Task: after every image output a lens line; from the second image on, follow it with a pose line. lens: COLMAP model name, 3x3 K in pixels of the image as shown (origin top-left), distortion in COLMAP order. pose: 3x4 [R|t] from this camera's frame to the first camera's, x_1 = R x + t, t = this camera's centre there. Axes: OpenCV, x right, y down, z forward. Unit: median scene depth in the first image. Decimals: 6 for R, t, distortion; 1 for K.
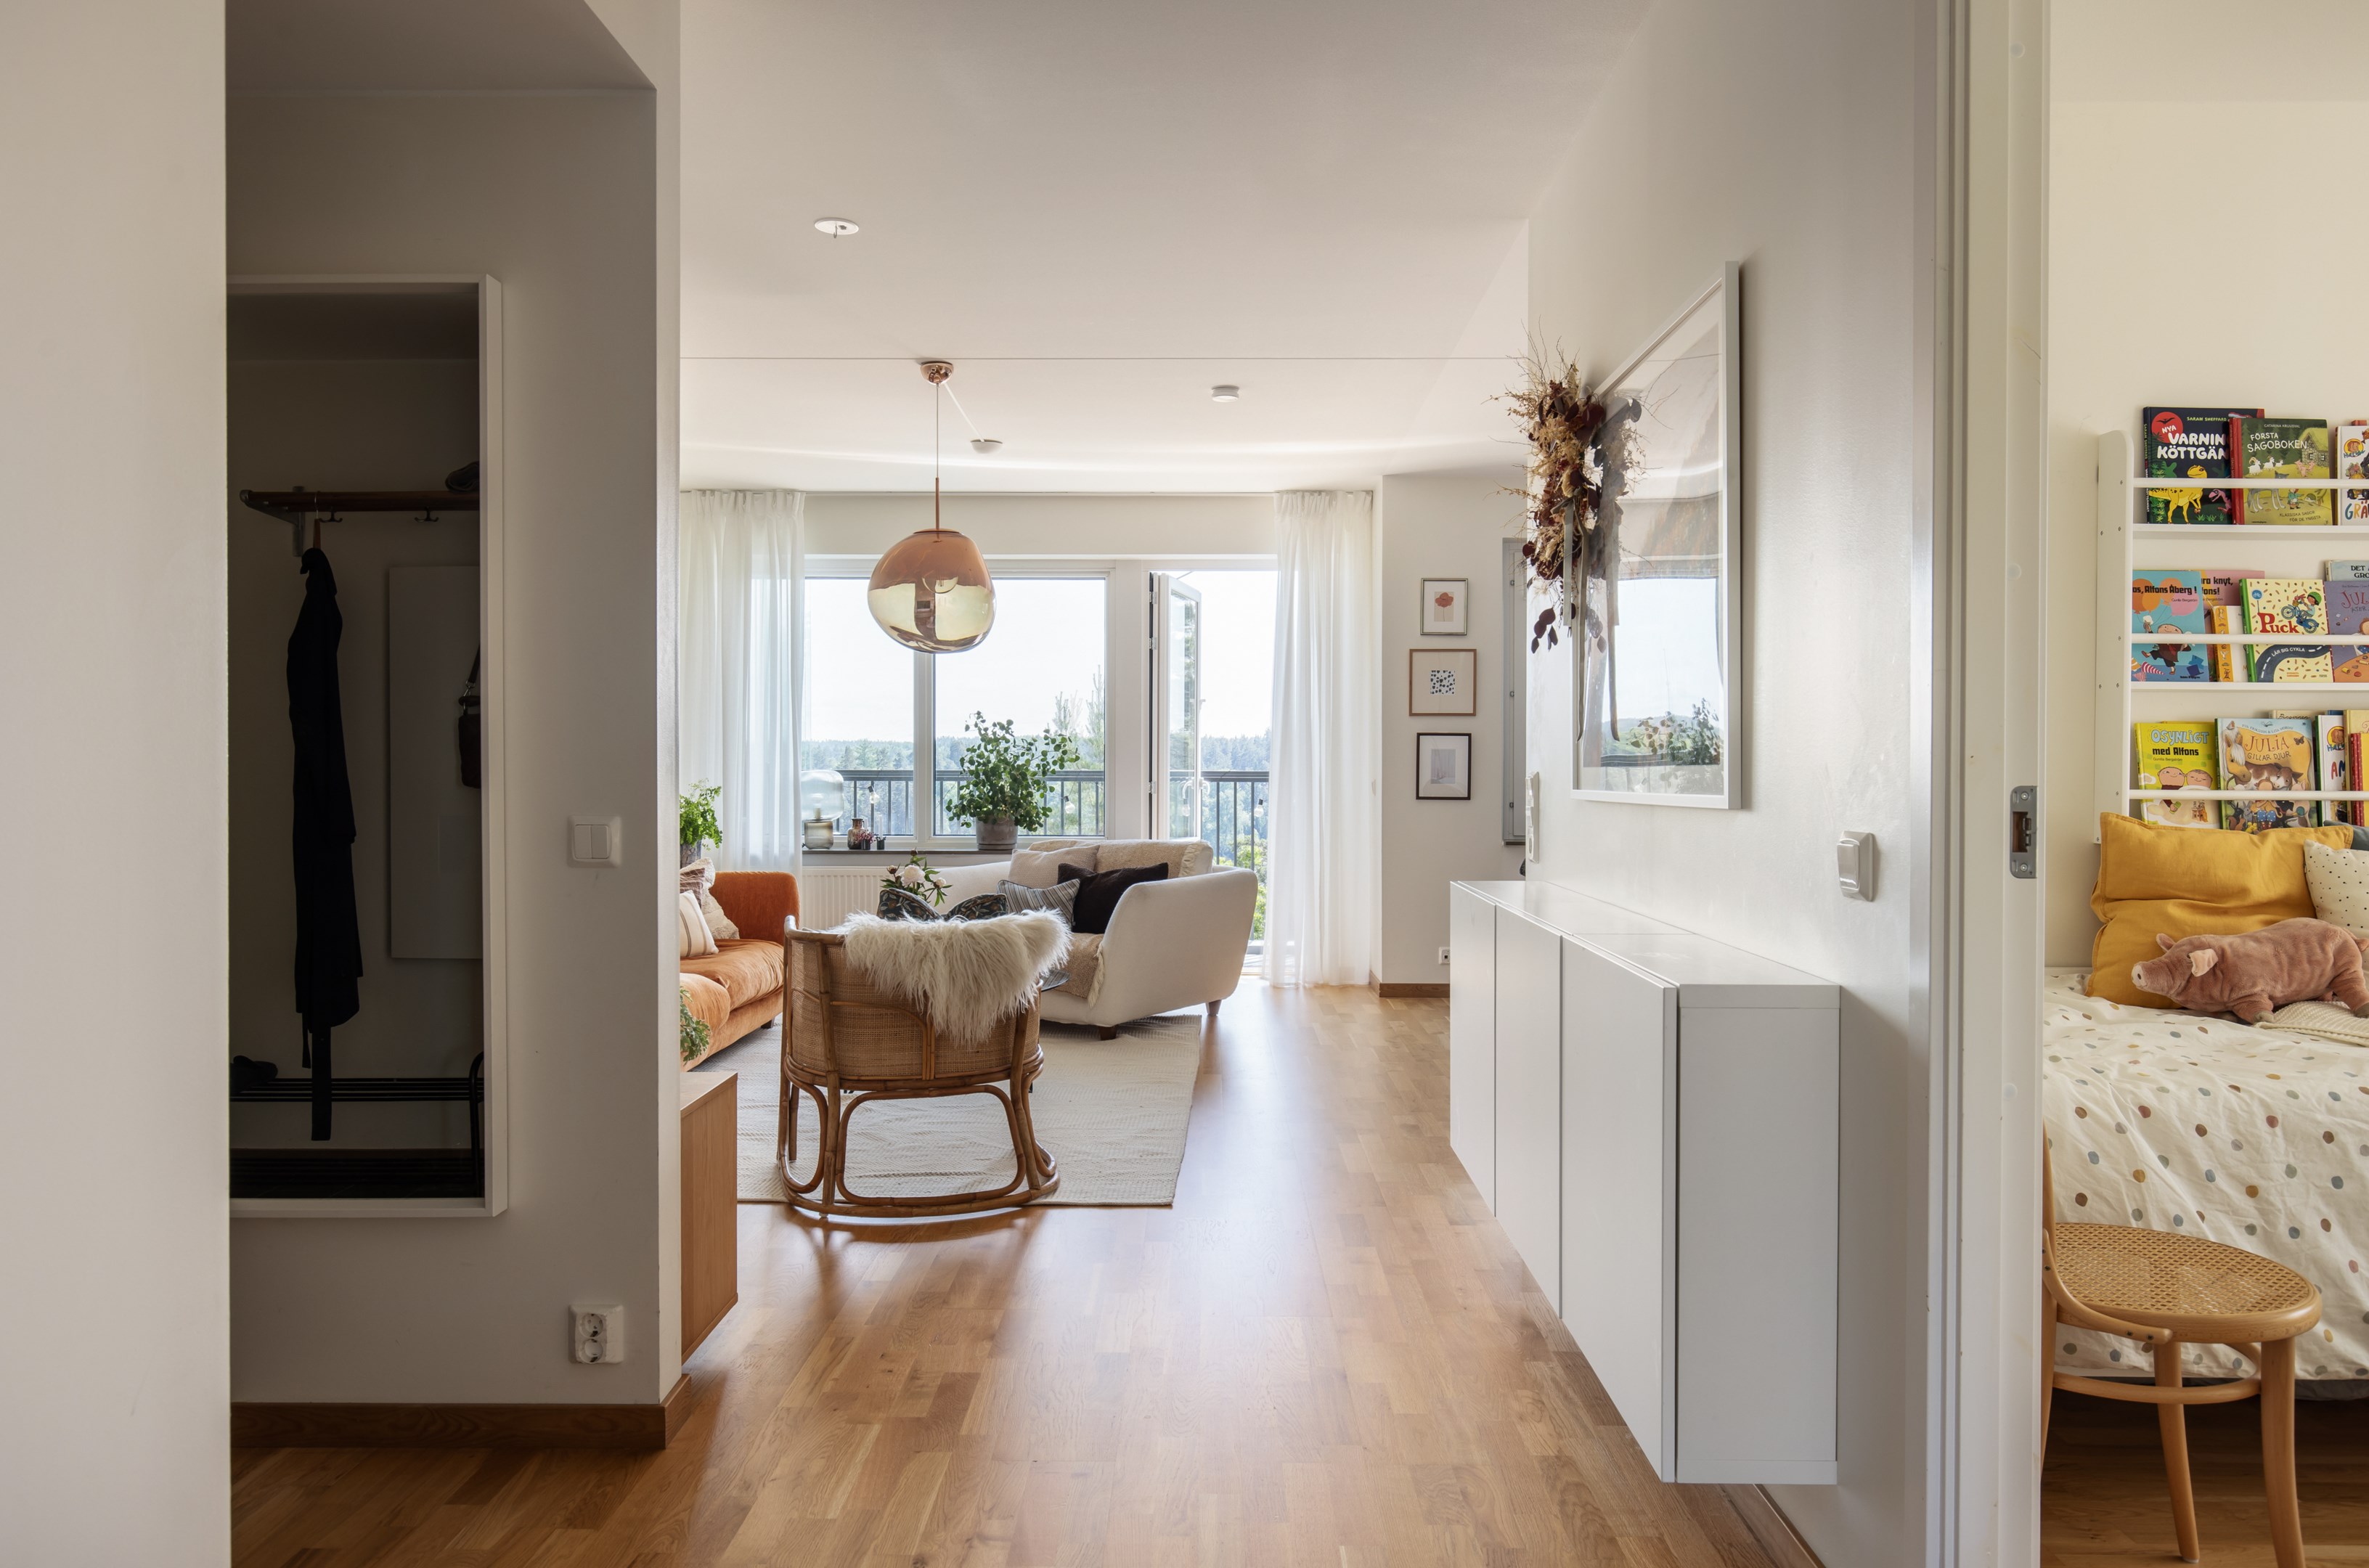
lens RADIAL K [[1611.2, 0, 1189.3], [0, 1611.2, 772.1], [0, 0, 1]] dist [-0.002267, 0.001542]
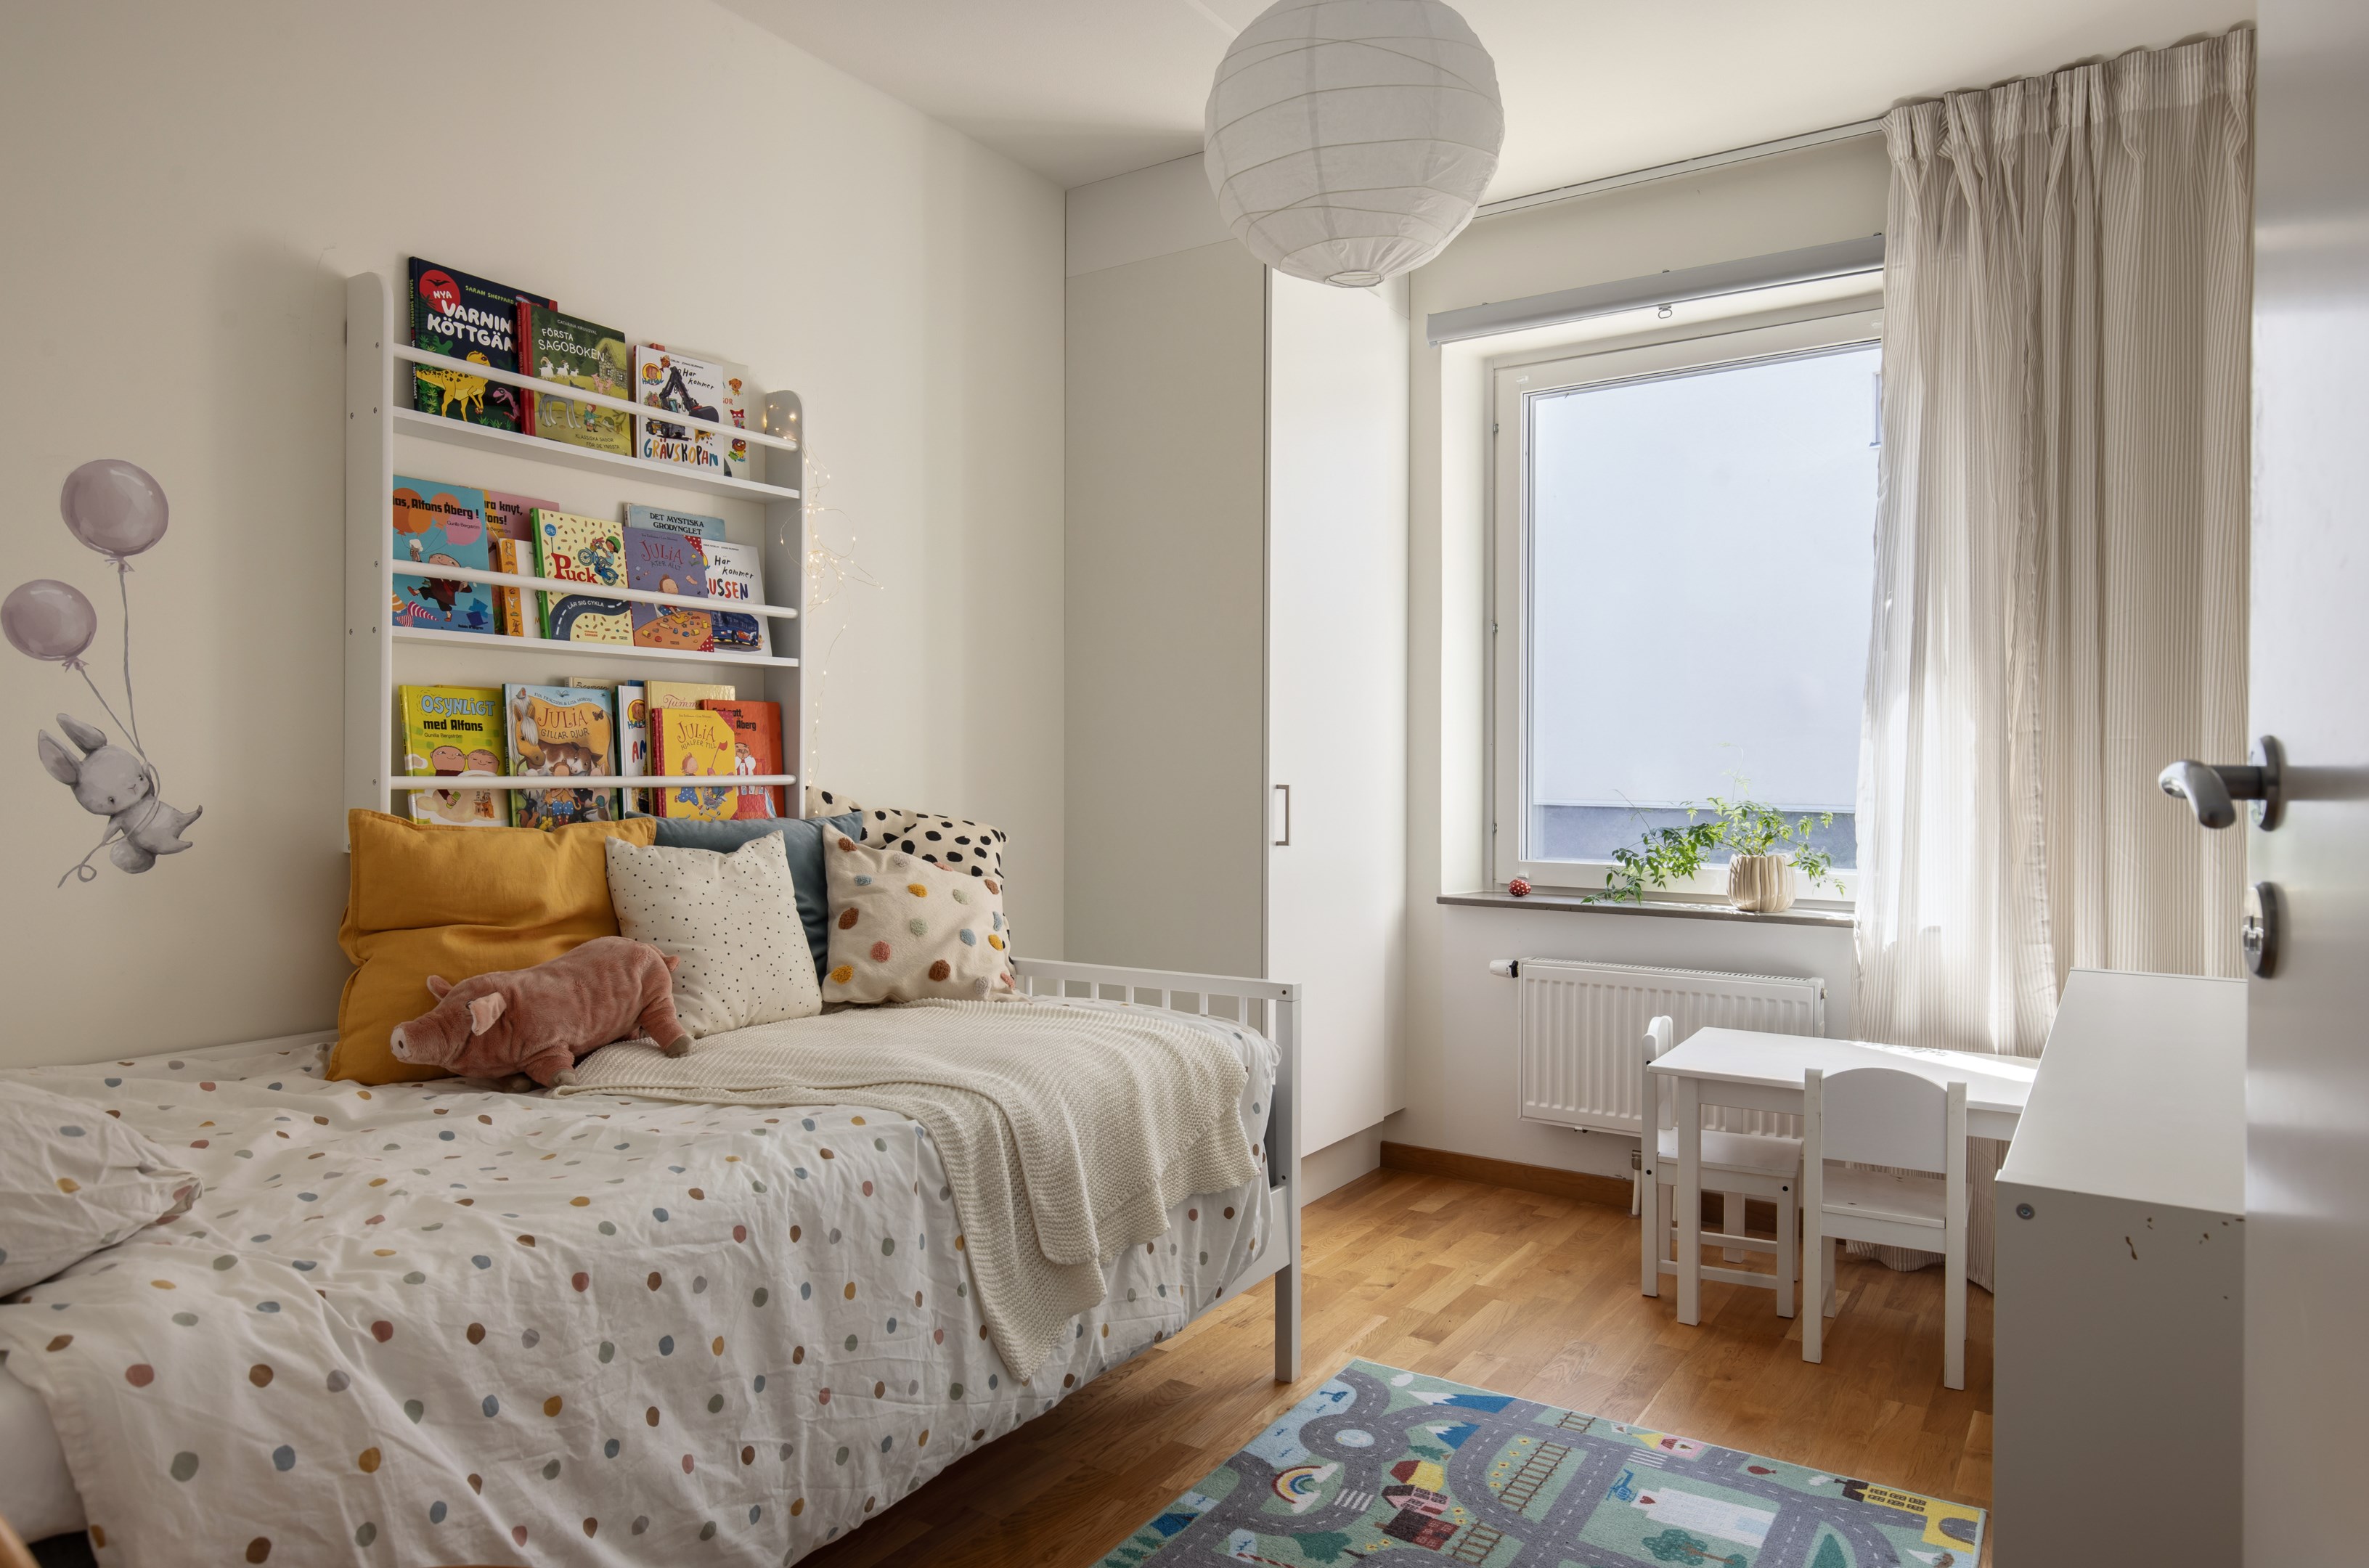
lens RADIAL K [[1464.4, 0, 1184.6], [0, 1464.4, 775.3], [0, 0, 1]] dist [-0.002056, 0.000186]
pose [[0.543537, -0.006756, 0.839358, 0.225489], [0.004135, 0.999977, 0.005371, 0.008347], [-0.839375, 0.000551, 0.543553, 0.343996]]
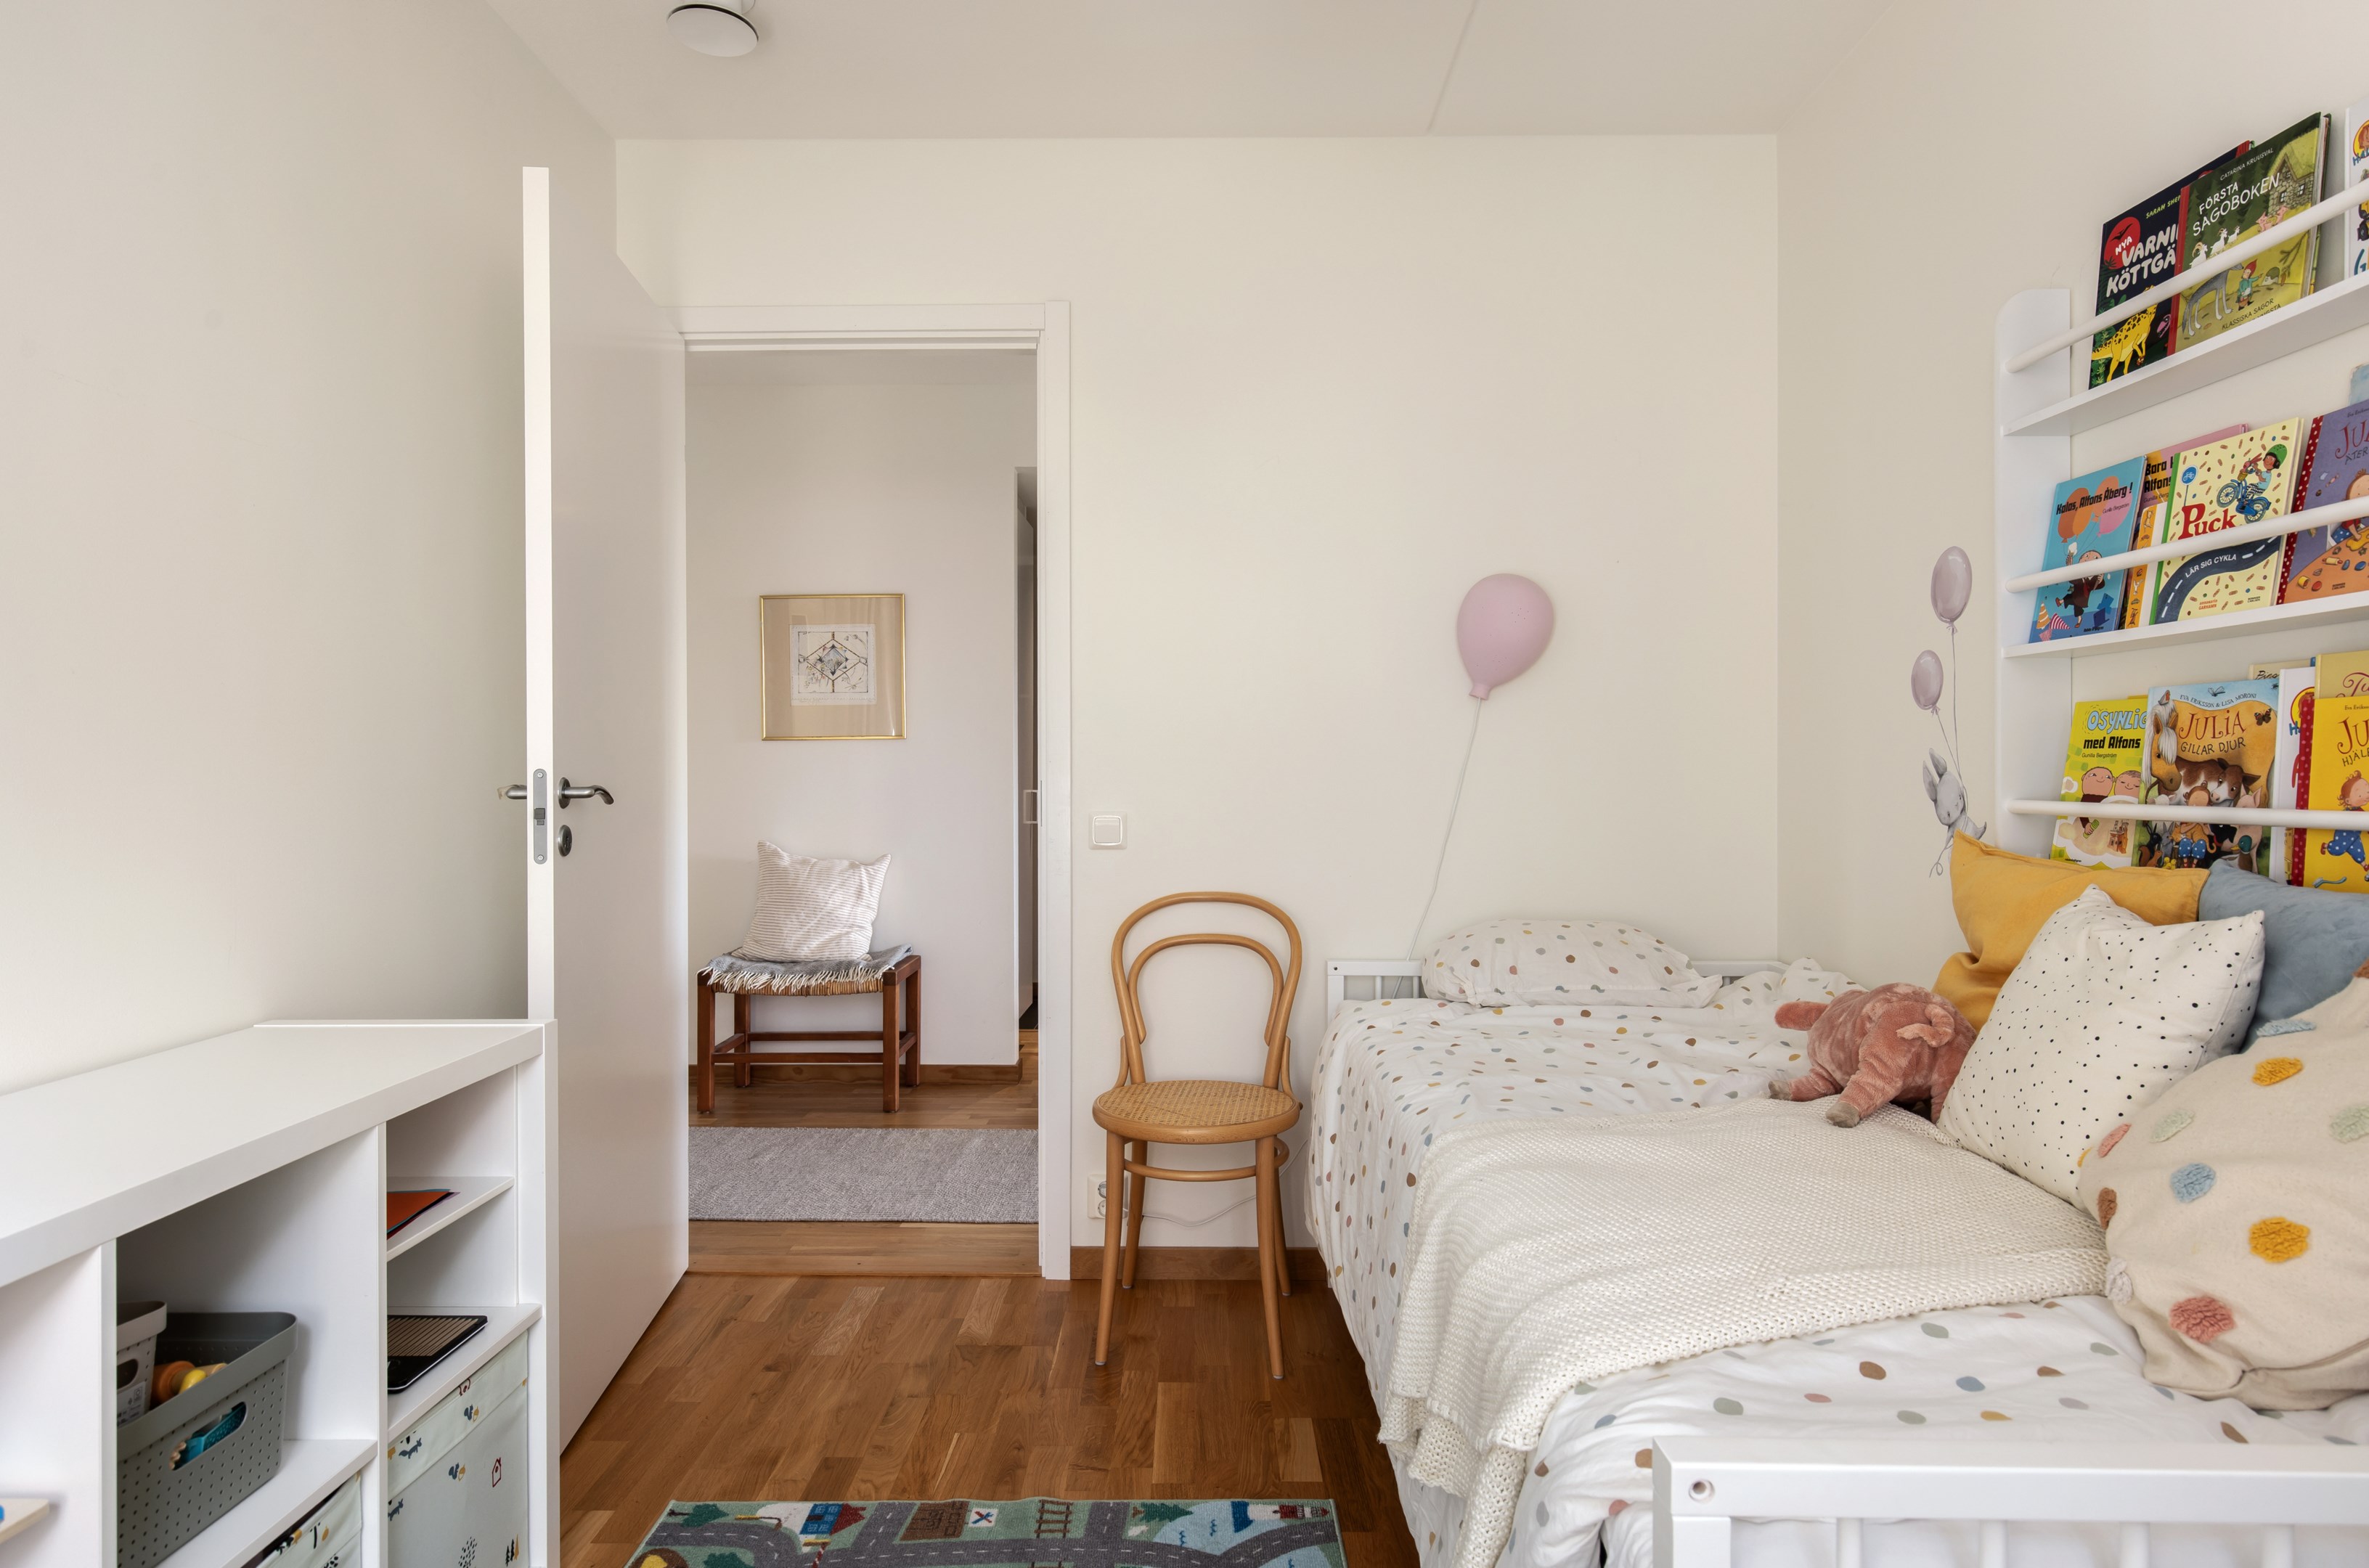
lens RADIAL K [[1330.7, 0, 1184.5], [0, 1330.7, 784.0], [0, 0, 1]] dist [-0.008960, -0.001197]
pose [[-0.013300, 0.003623, -0.999905, 1.156291], [-0.009182, 0.999951, 0.003745, 0.005156], [0.999869, 0.009231, -0.013266, 0.637594]]
